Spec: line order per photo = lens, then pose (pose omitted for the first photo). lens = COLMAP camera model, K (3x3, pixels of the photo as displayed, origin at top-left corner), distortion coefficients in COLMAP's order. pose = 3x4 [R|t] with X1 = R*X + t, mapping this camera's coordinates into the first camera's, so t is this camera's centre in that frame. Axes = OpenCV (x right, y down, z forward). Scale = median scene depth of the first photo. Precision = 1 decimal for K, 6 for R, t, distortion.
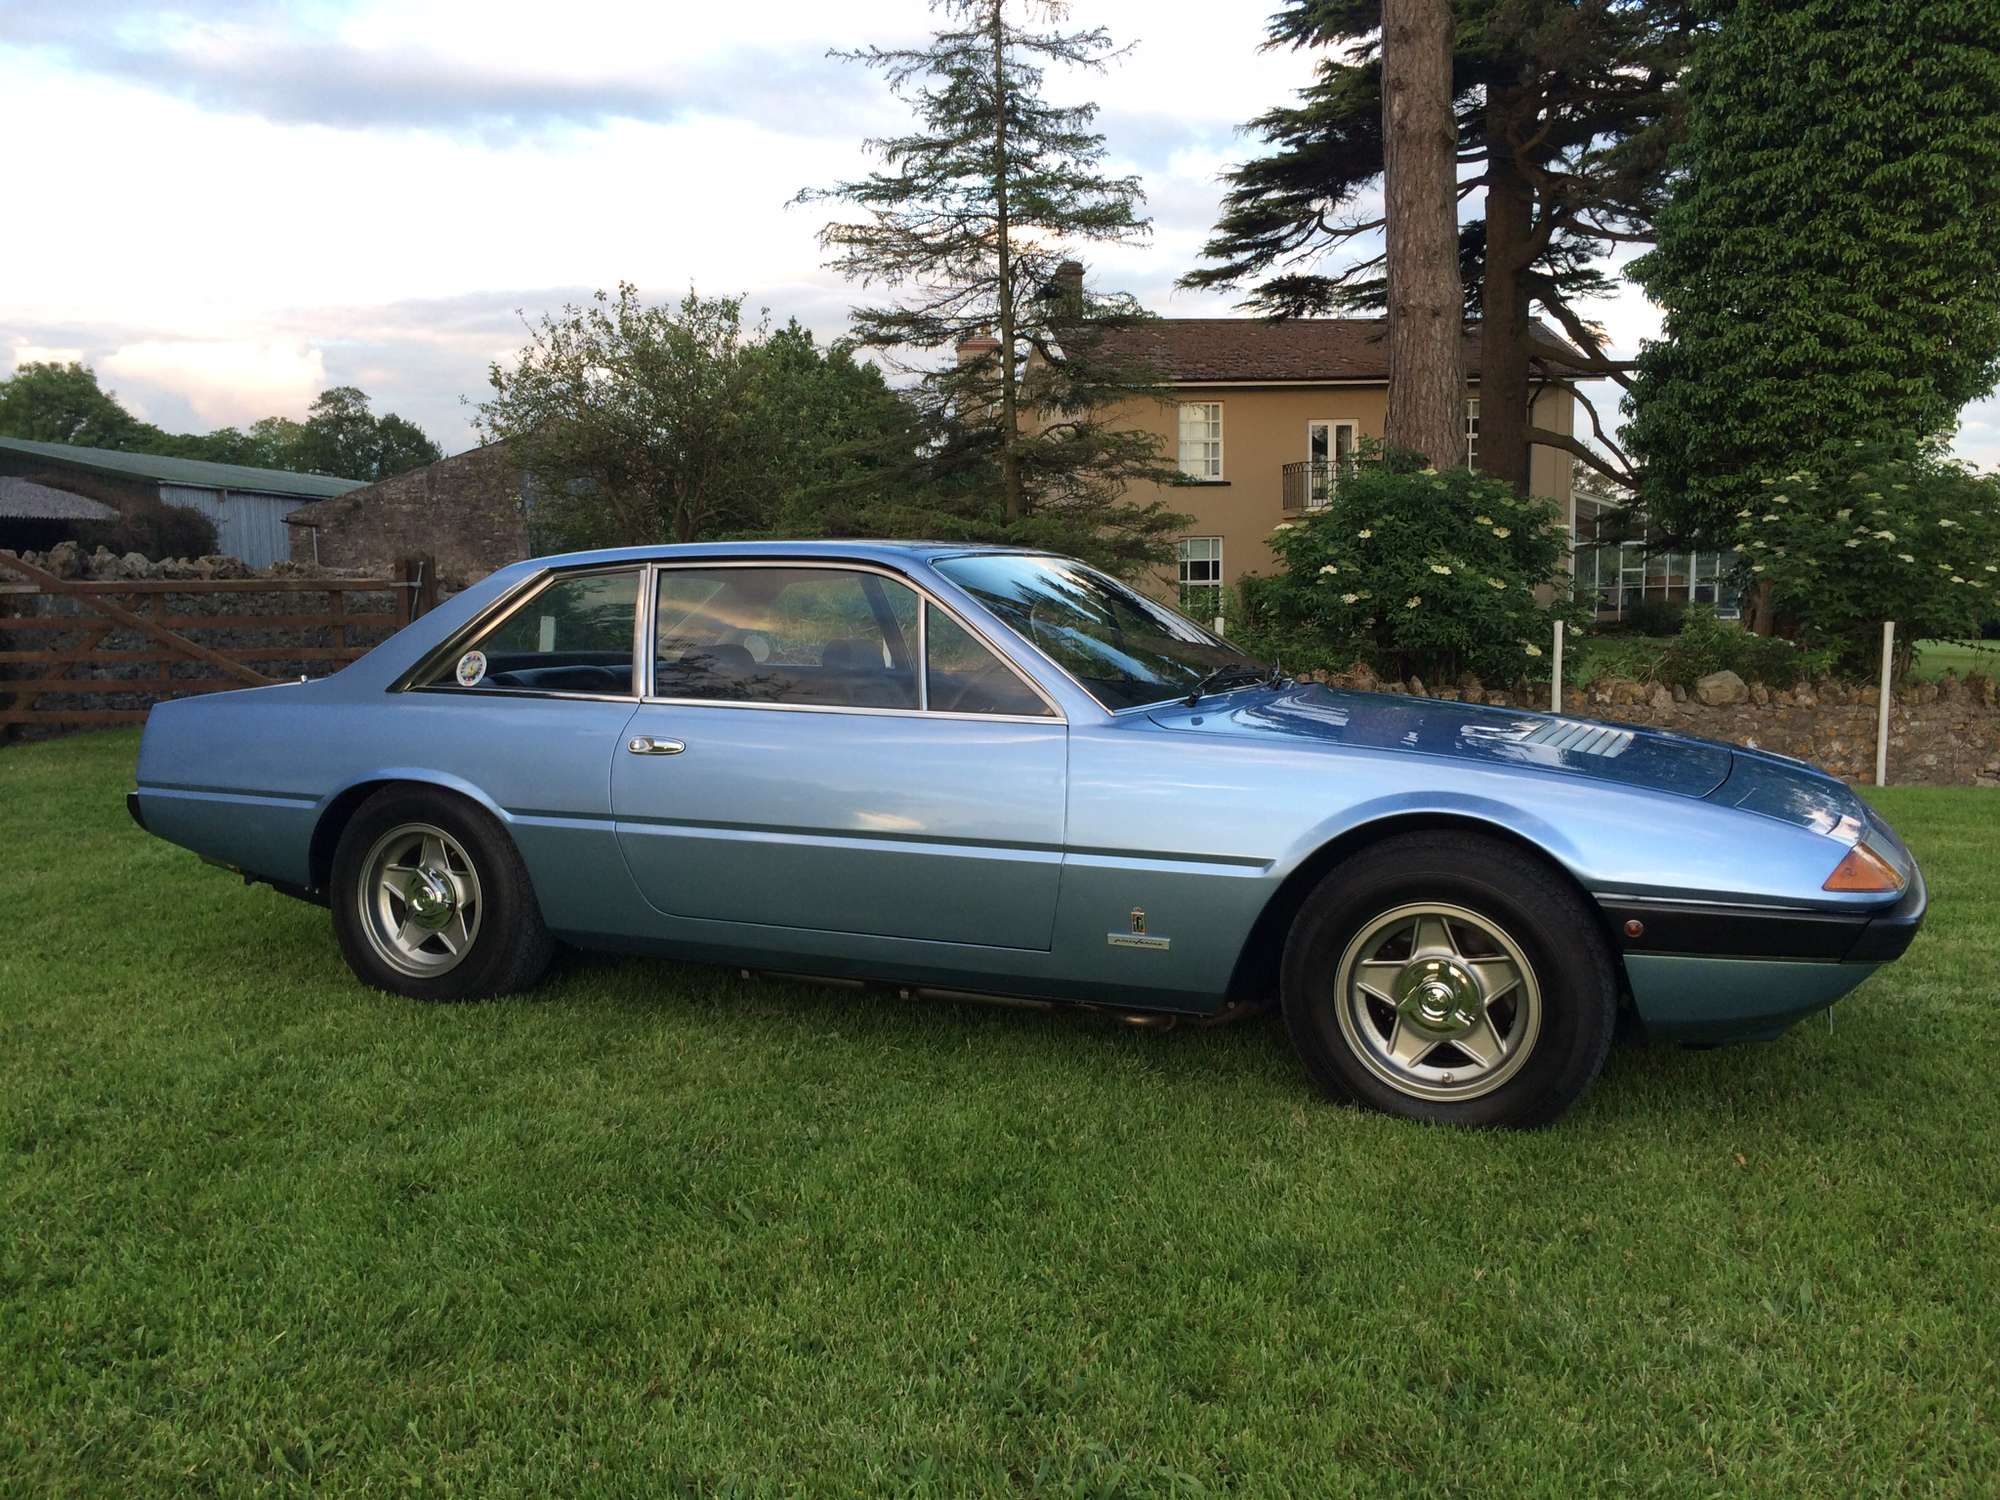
lens RADIAL K [[1705.8, 0, 993.7], [0, 1705.8, 751.0], [0, 0, 1]] dist [0.058222, -0.102529]
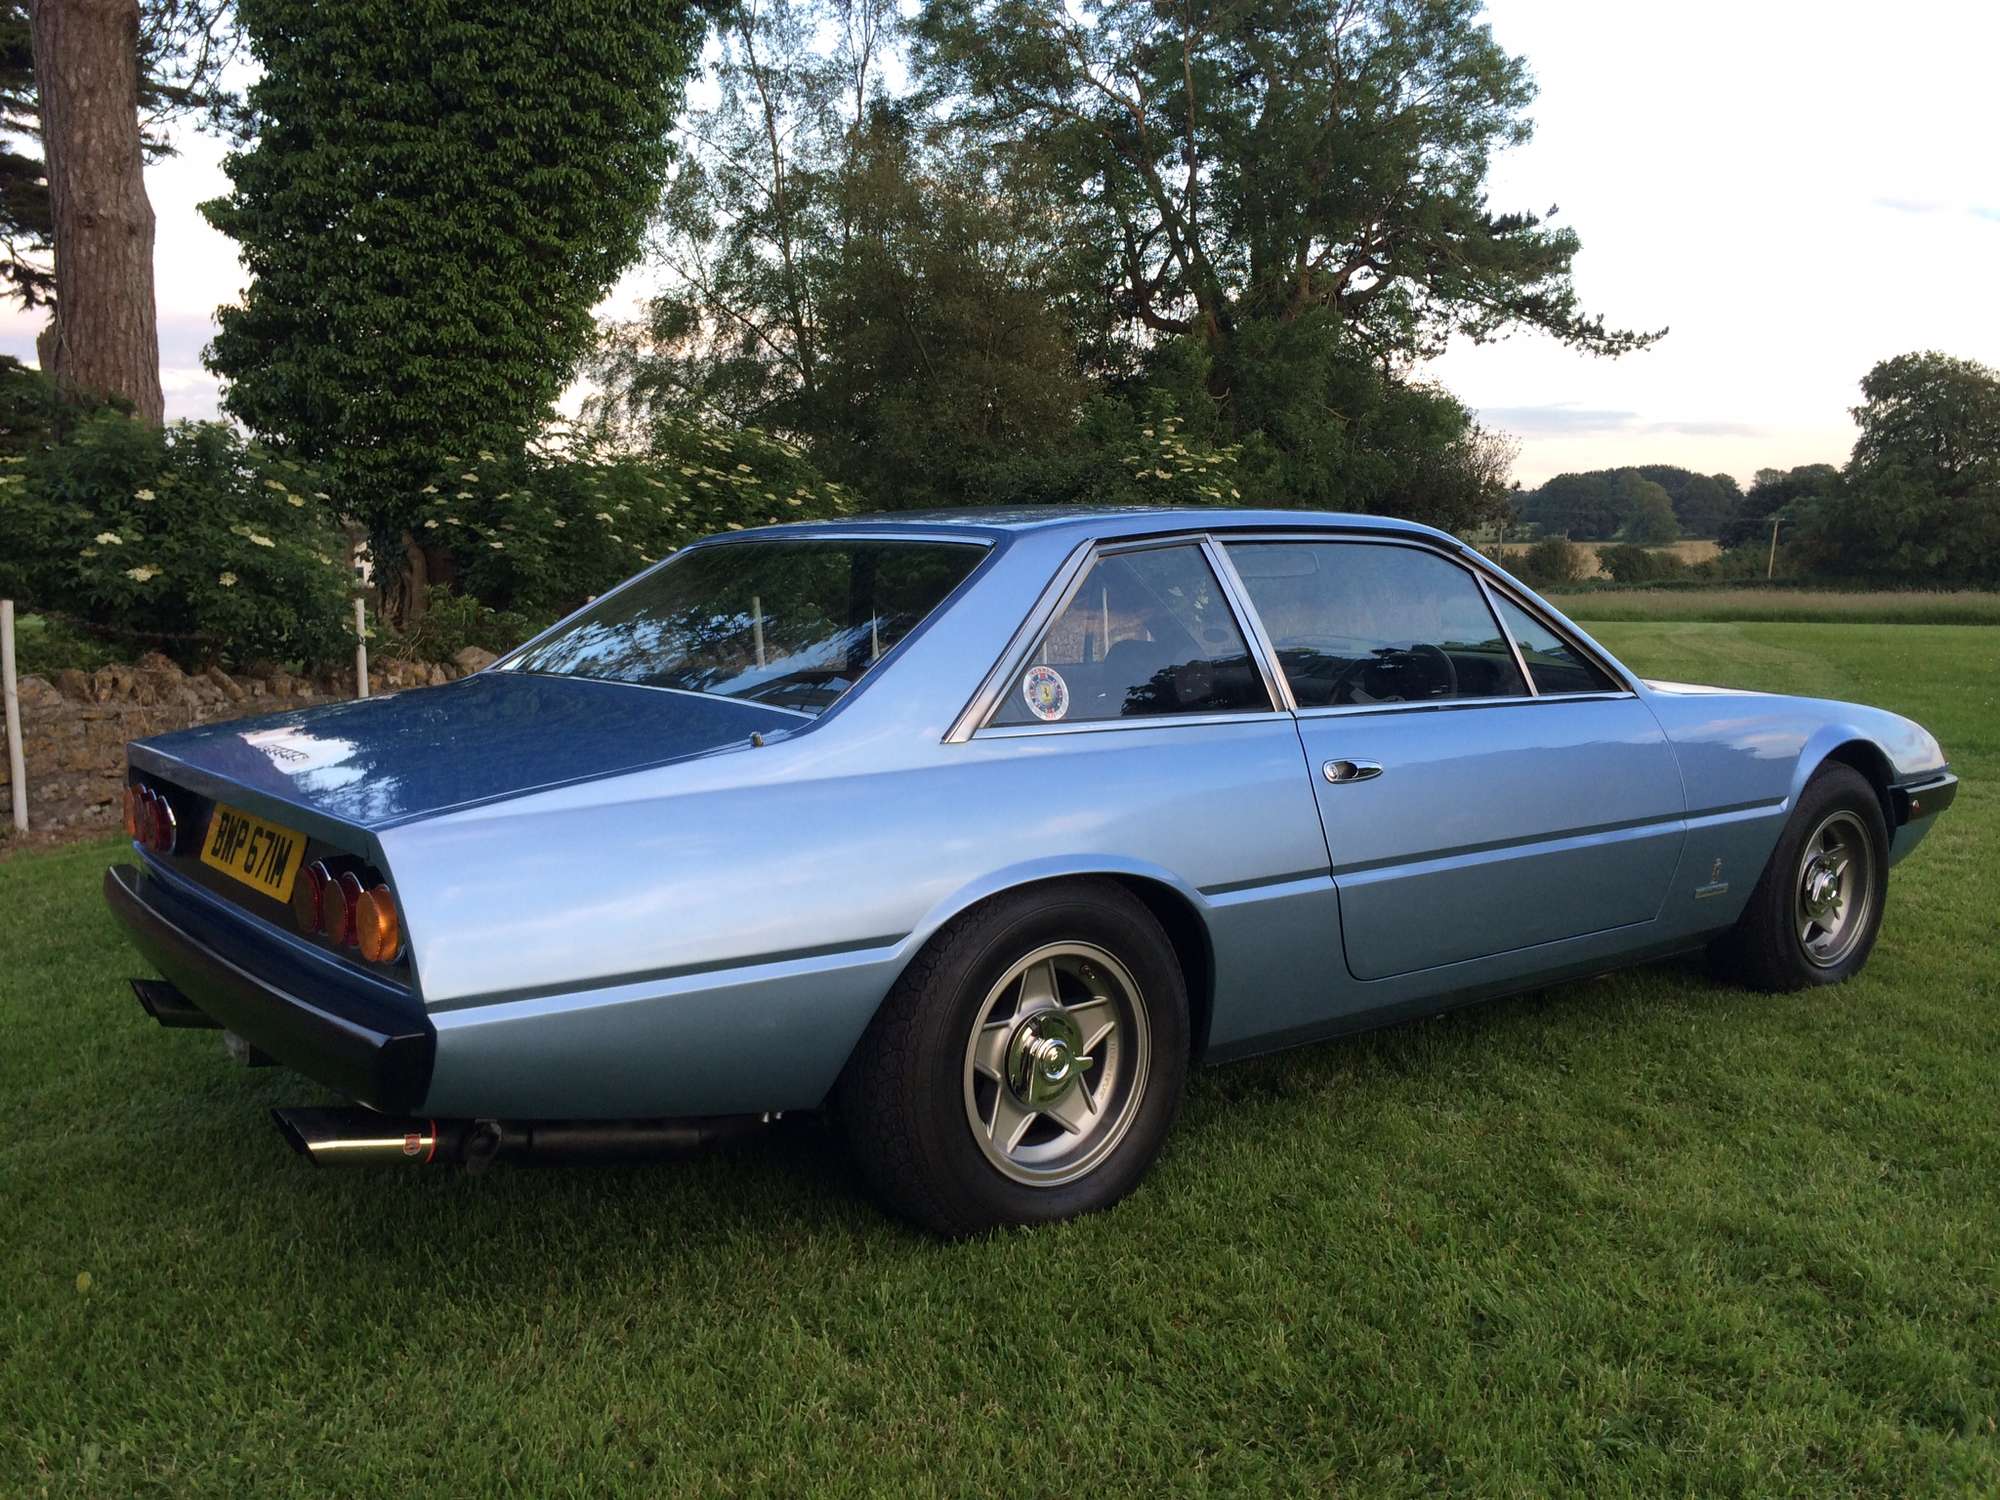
lens RADIAL K [[1705.8, 0, 993.7], [0, 1705.8, 751.0], [0, 0, 1]] dist [0.058222, -0.102529]
pose [[0.447888, -0.092805, 0.889260, -0.325421], [0.079134, 0.994810, 0.063964, -0.025362], [-0.890581, 0.041722, 0.452907, 0.266607]]
